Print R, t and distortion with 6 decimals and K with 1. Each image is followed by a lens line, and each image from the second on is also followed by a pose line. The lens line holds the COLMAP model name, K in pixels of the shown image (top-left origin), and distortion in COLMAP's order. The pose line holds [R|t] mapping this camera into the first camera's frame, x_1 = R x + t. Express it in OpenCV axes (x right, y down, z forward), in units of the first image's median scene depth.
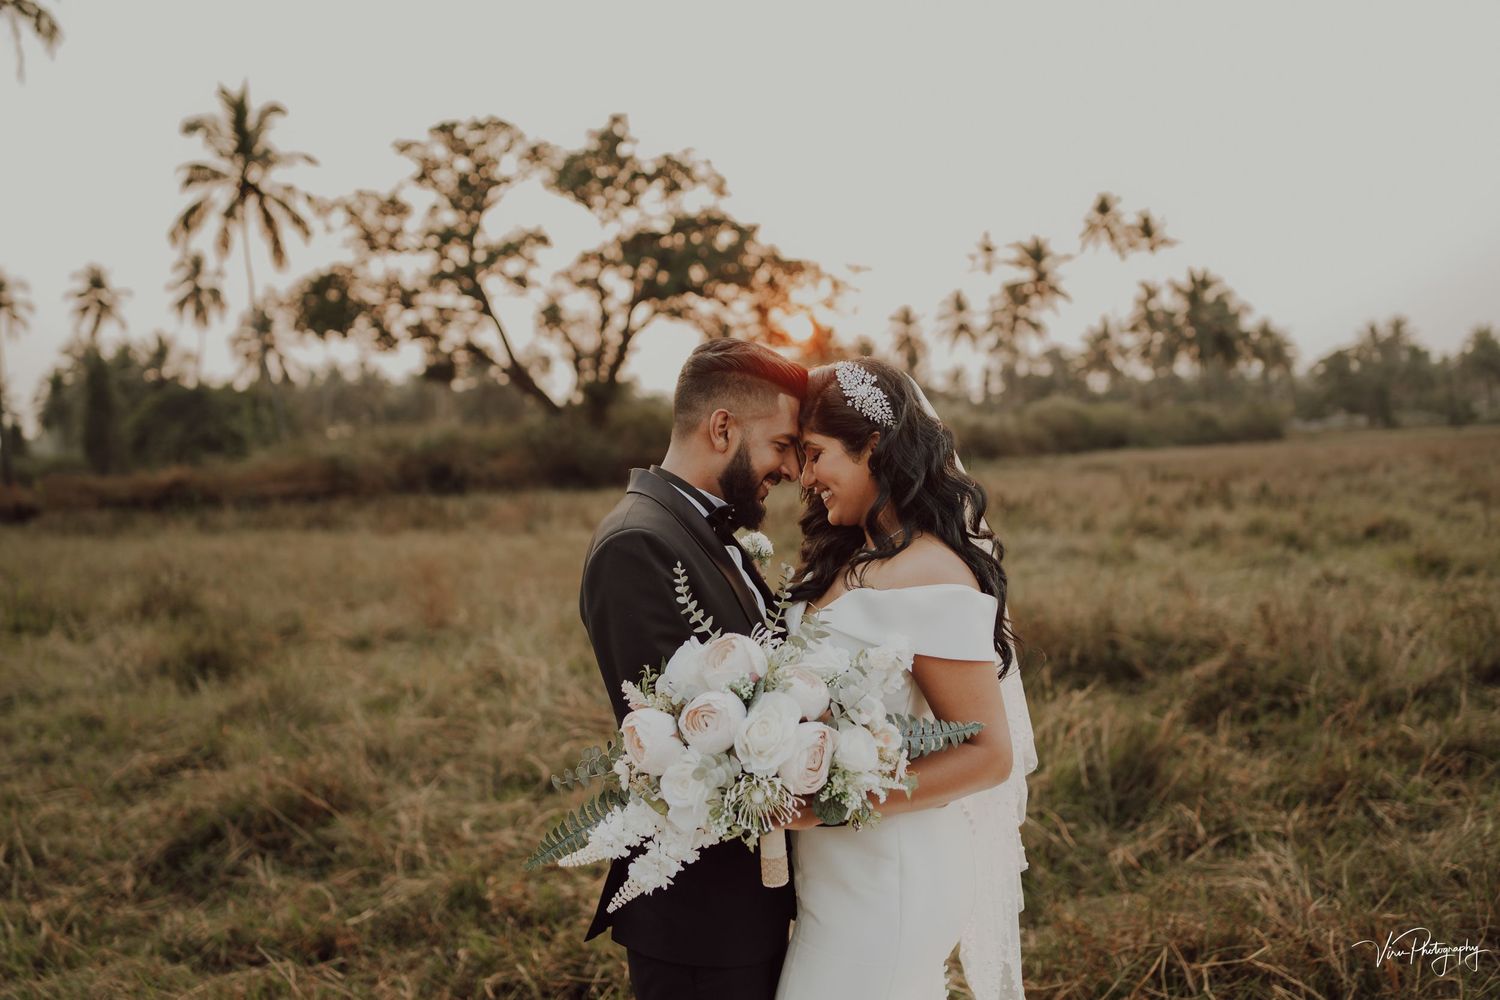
lens RADIAL K [[1386.7, 0, 750.0], [0, 1386.7, 500.0], [0, 0, 1]] dist [-0.112459, 0.108412]
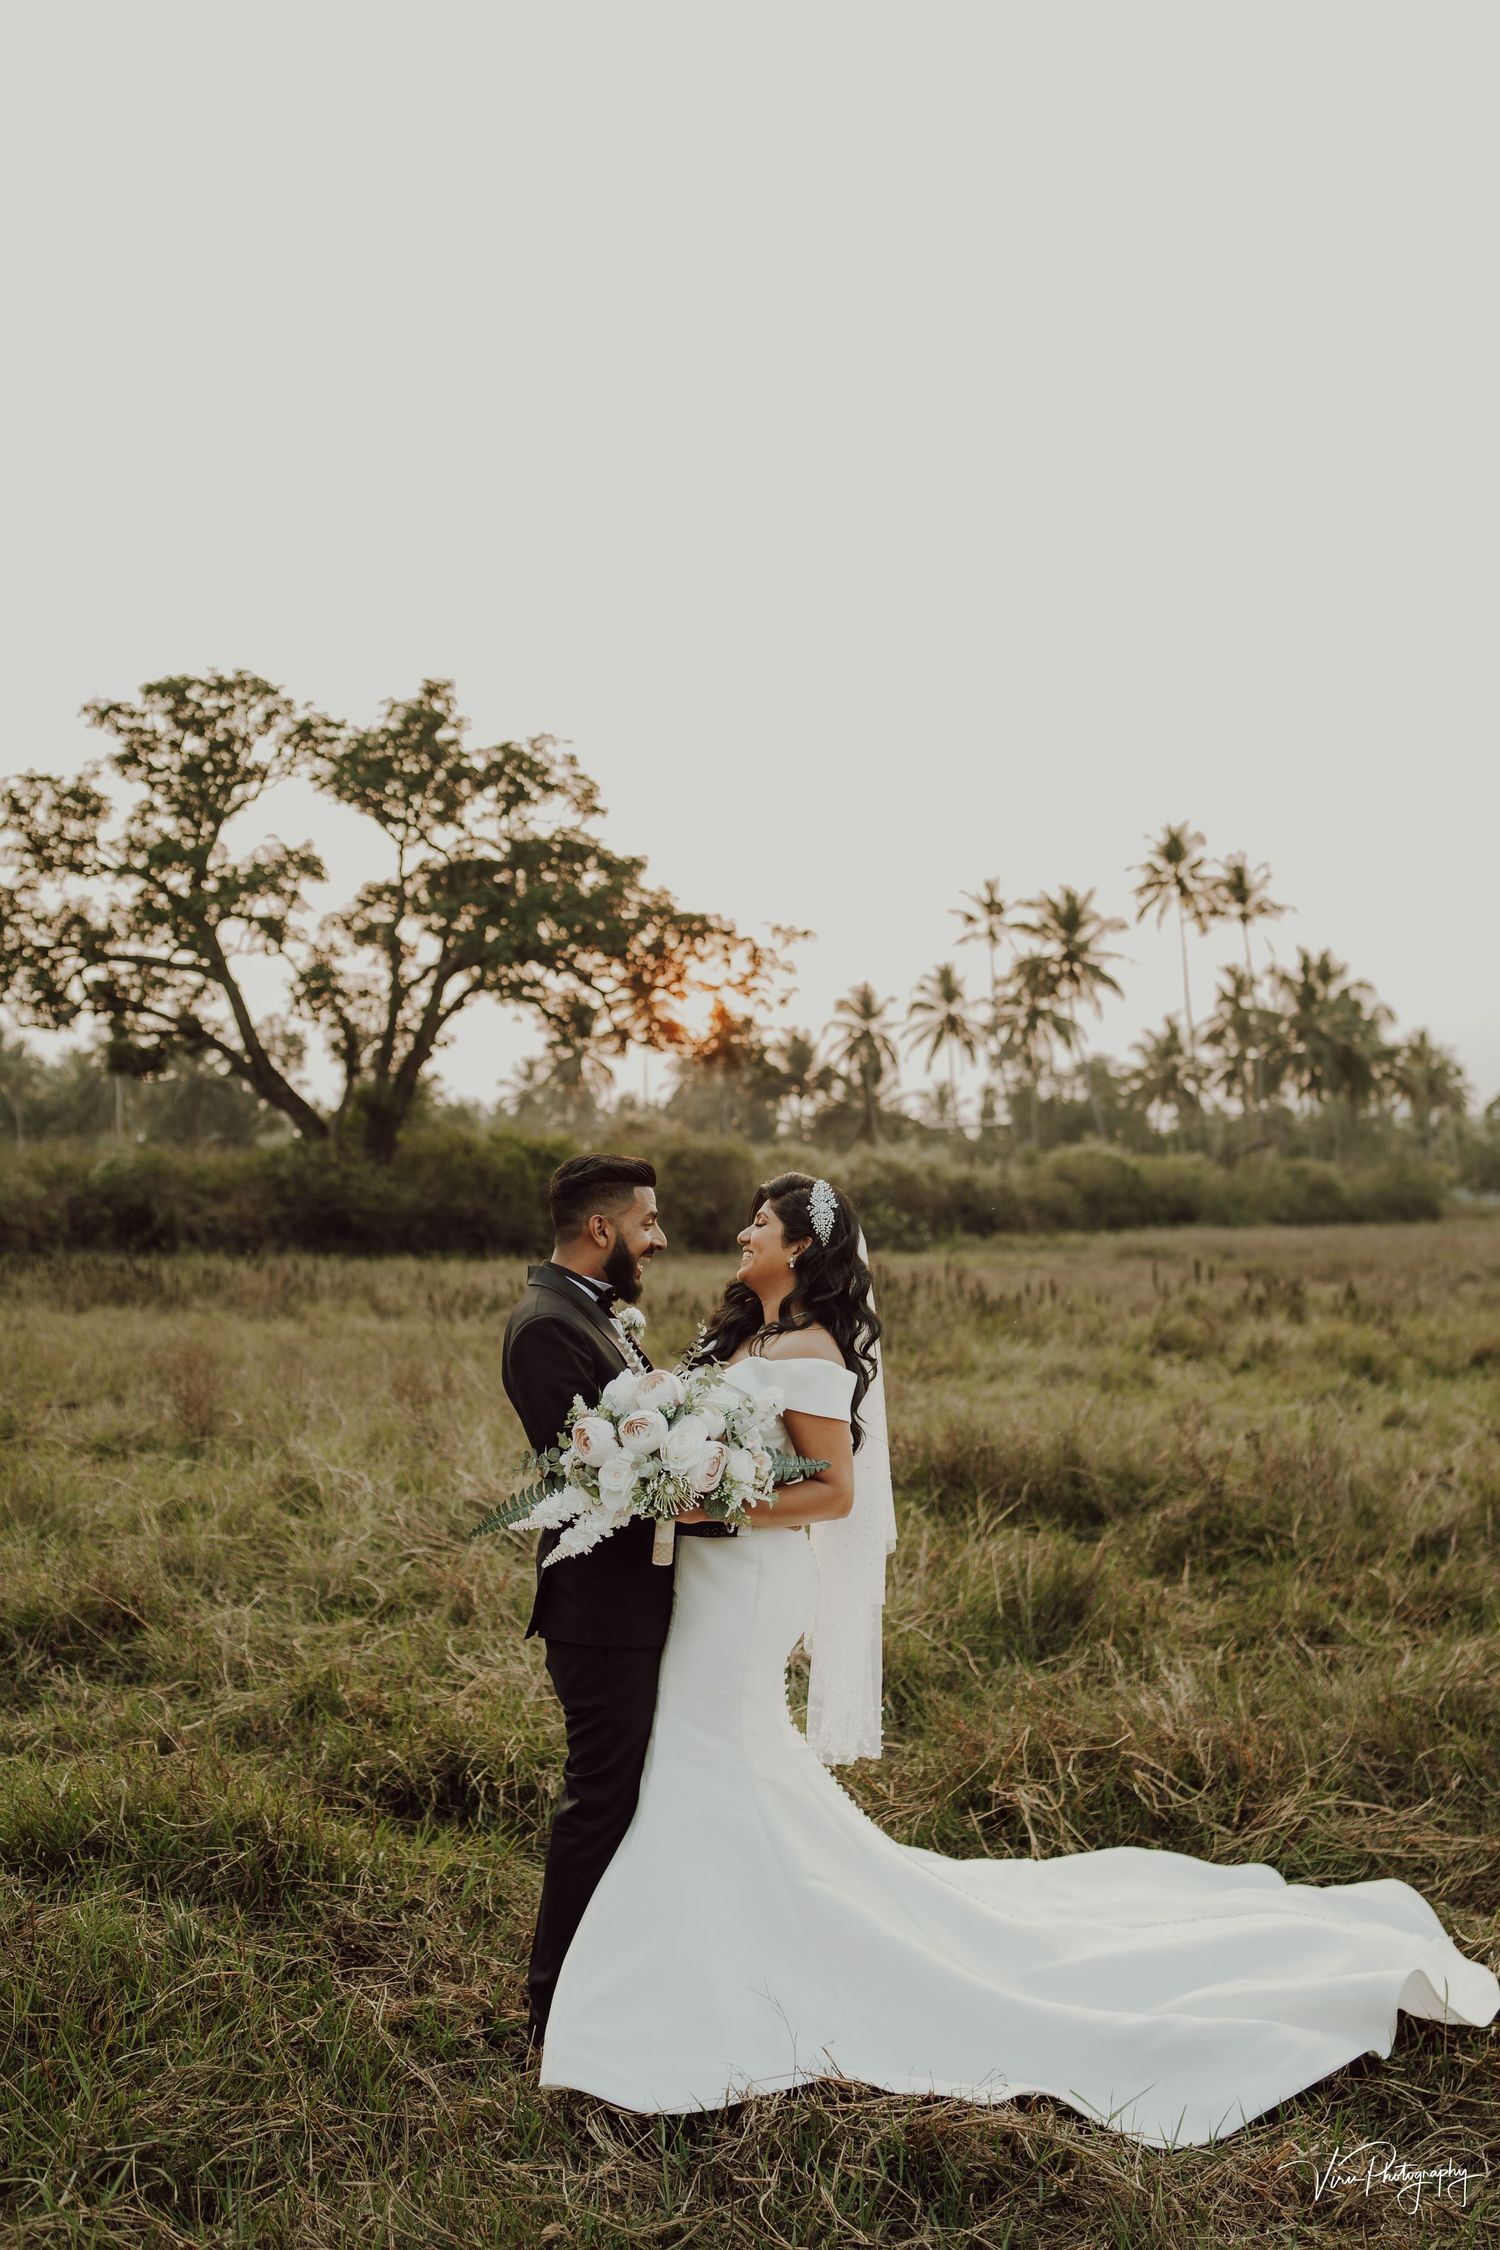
lens RADIAL K [[2575.1, 0, 755.3], [0, 2575.1, 1011.5], [0, 0, 1]] dist [-0.091741, 0.051146]
pose [[0.997139, 0.046430, 0.059646, -0.010156], [-0.039880, 0.993495, -0.106664, 0.000196], [-0.064210, 0.103981, 0.992504, -0.209772]]
